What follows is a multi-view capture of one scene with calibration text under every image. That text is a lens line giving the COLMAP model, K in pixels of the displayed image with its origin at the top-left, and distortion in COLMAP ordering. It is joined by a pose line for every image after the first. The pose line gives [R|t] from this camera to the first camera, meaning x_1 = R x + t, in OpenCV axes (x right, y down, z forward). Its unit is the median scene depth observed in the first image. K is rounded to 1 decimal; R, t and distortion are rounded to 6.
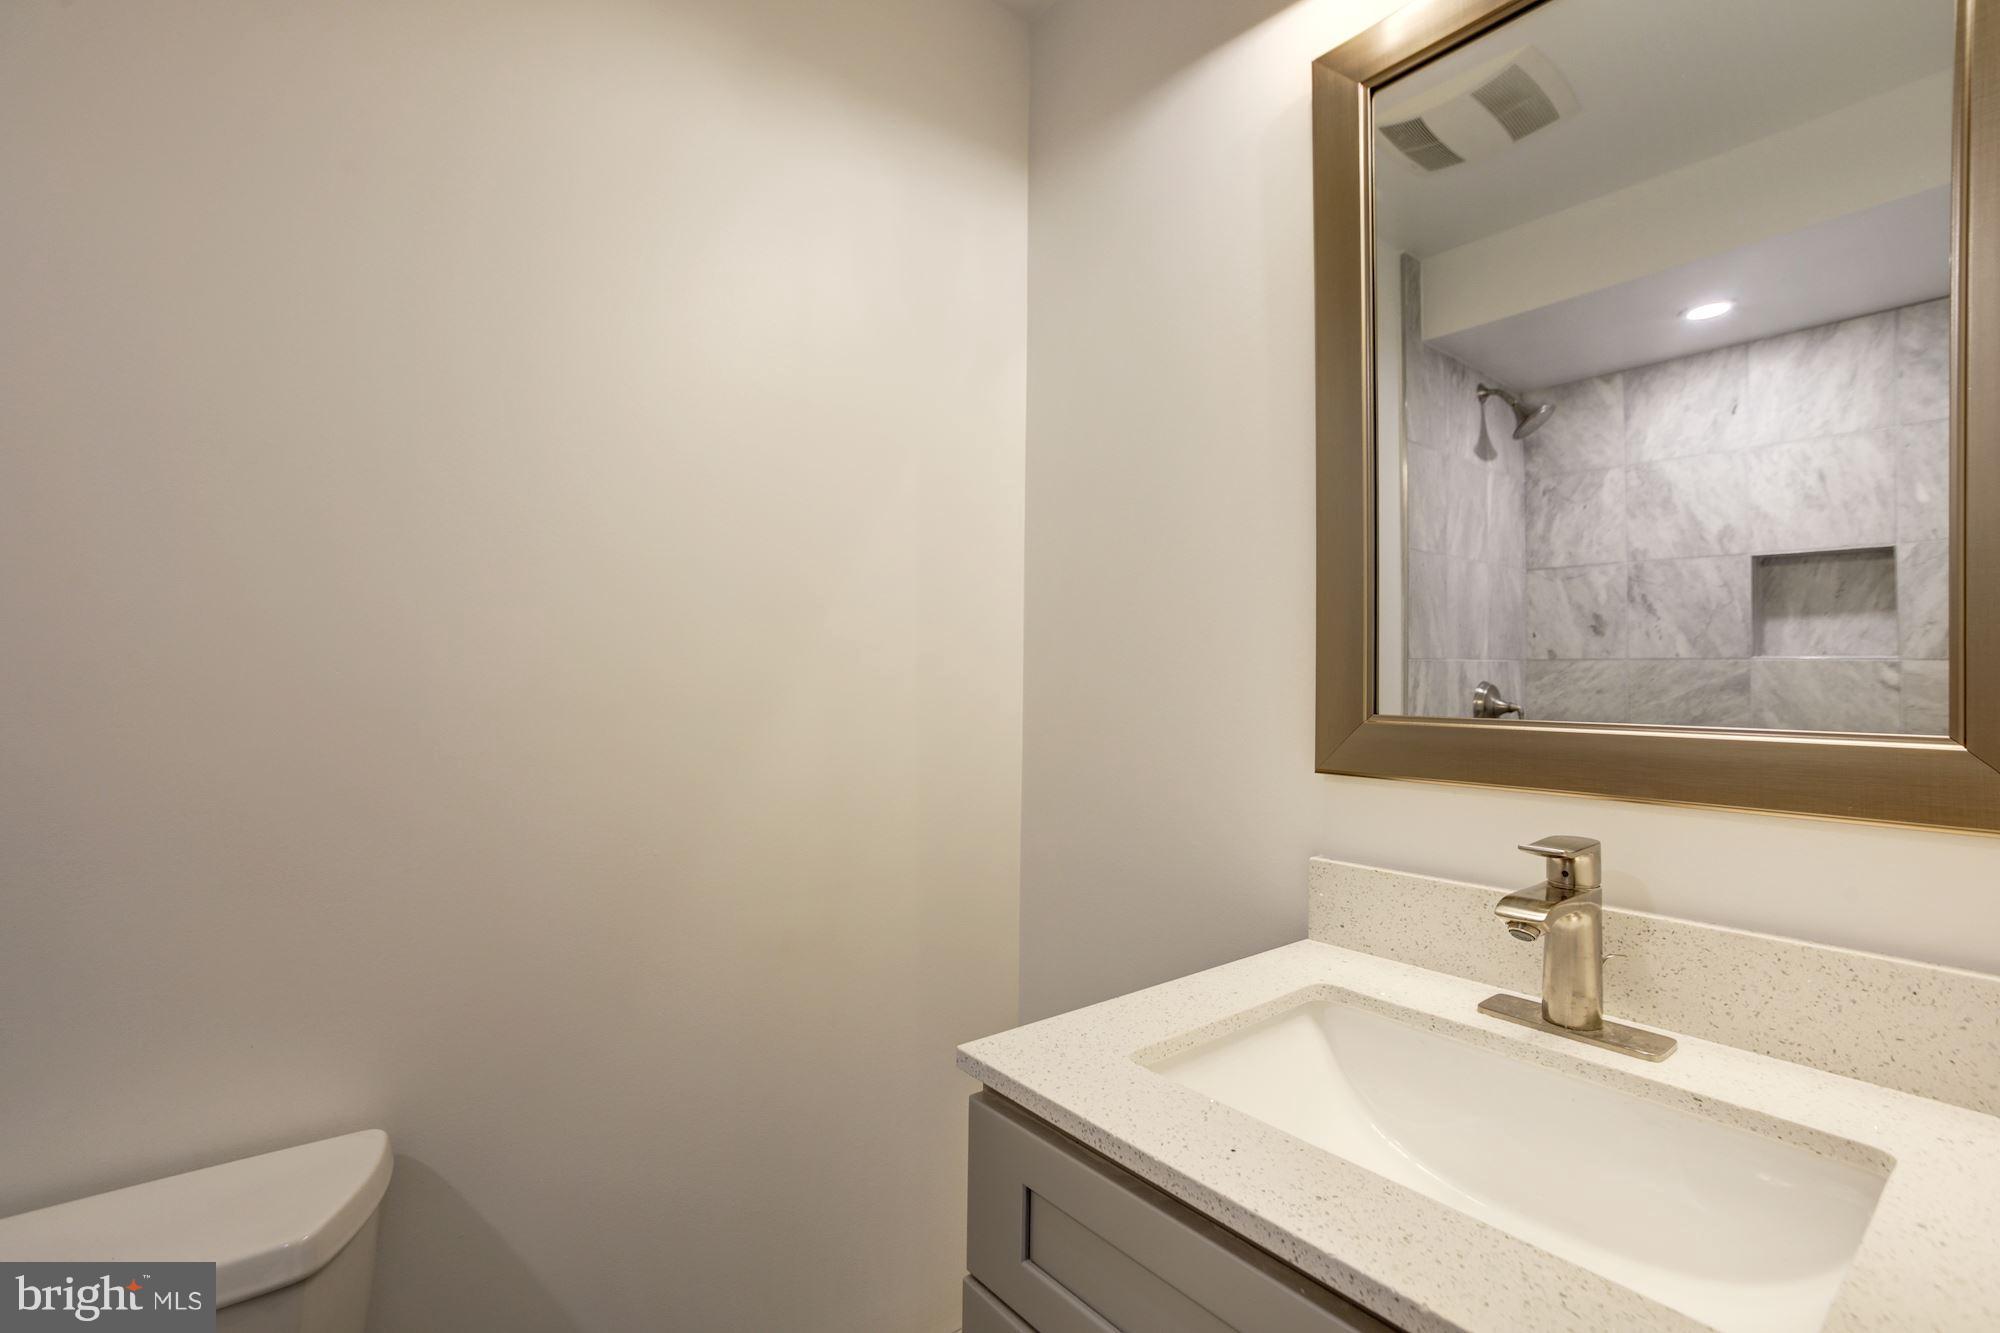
lens RADIAL K [[858.6, 0, 1009.8], [0, 858.6, 659.8], [0, 0, 1]] dist [-0.033948, 0.007934]
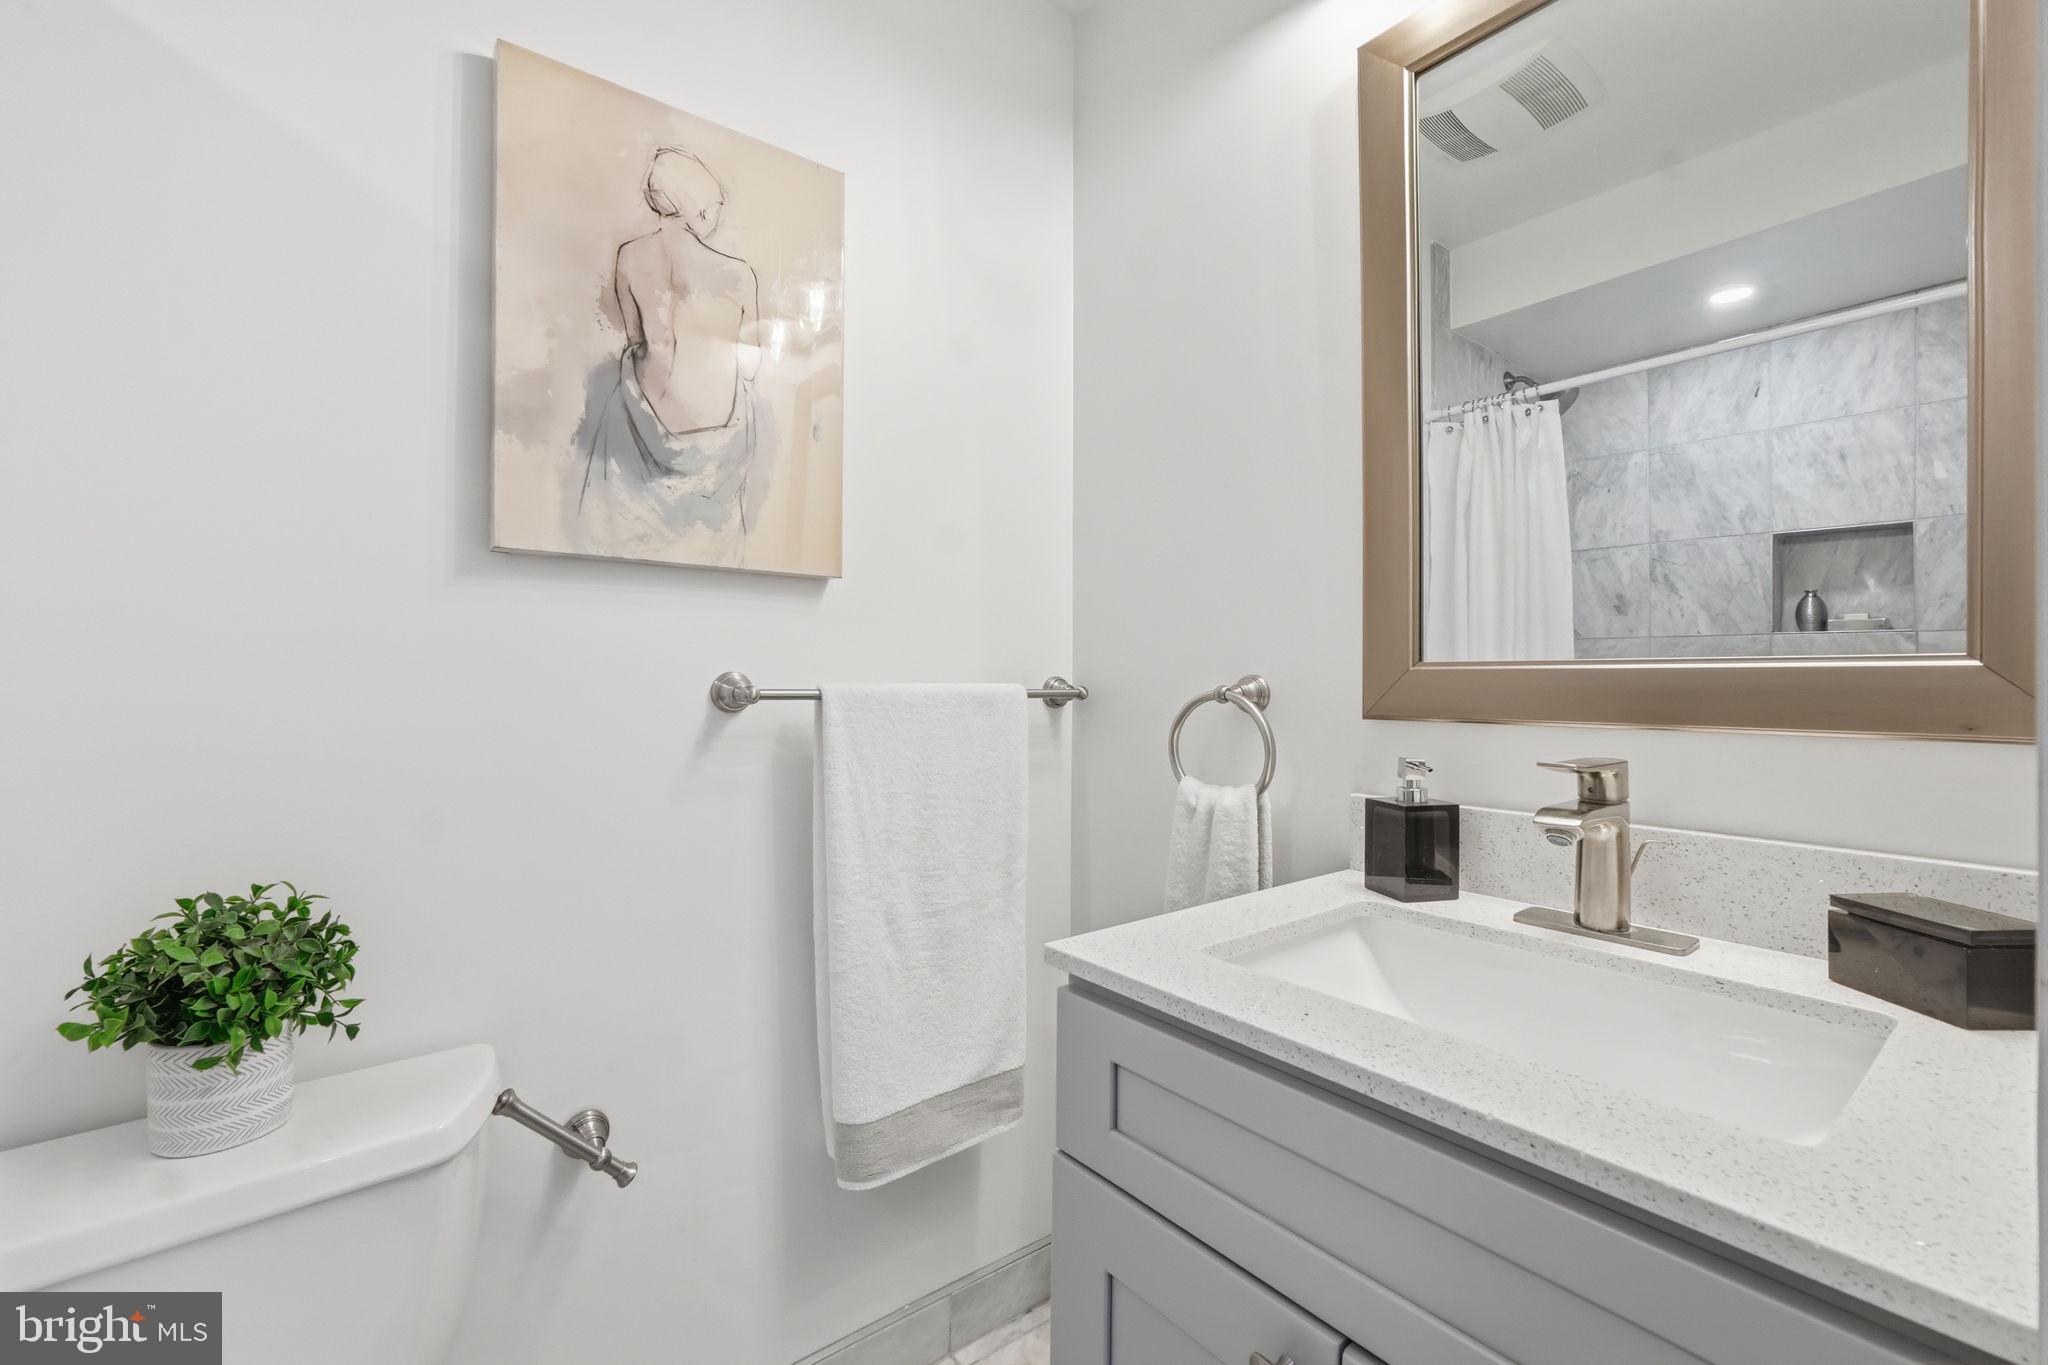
lens RADIAL K [[891.3, 0, 1017.1], [0, 891.3, 692.8], [0, 0, 1]] dist [-0.003225, -0.000233]
pose [[0.999877, 0.000303, 0.015656, -0.064228], [-0.000375, 0.999990, 0.004543, 0.069151], [-0.015654, -0.004548, 0.999867, -0.081457]]
